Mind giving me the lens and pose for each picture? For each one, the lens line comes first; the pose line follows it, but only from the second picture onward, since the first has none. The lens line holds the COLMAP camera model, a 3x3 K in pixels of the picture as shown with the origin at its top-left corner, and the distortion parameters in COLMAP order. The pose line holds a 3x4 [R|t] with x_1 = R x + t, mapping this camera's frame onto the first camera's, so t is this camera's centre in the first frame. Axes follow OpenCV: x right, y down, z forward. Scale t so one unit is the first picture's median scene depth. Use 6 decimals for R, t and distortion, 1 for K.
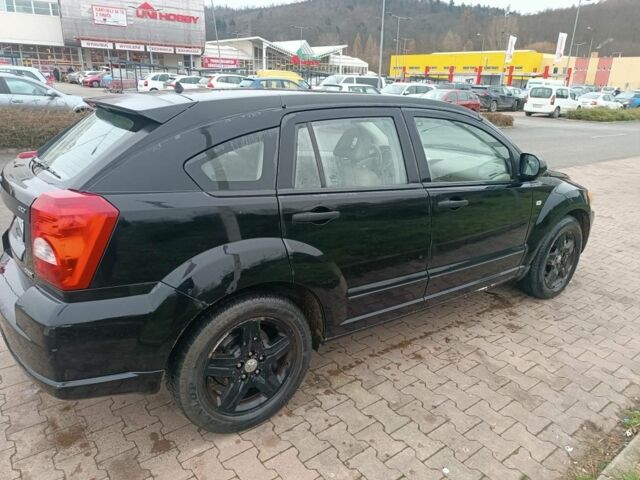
lens RADIAL K [[460.2, 0, 321.3], [0, 460.2, 237.5], [0, 0, 1]] dist [0.024091, -0.025405]
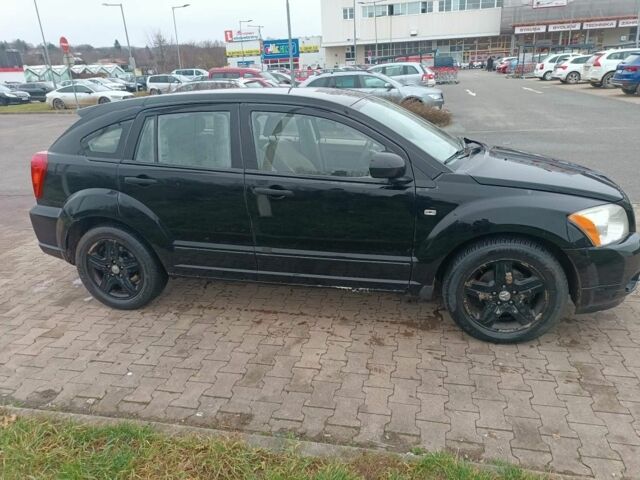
lens RADIAL K [[460.2, 0, 322.6], [0, 460.2, 236.7], [0, 0, 1]] dist [0.024091, -0.025405]
pose [[0.644451, 0.197553, -0.738685, 0.950382], [-0.175013, 0.978513, 0.109006, -0.085662], [0.744347, 0.059031, 0.665178, 0.297999]]
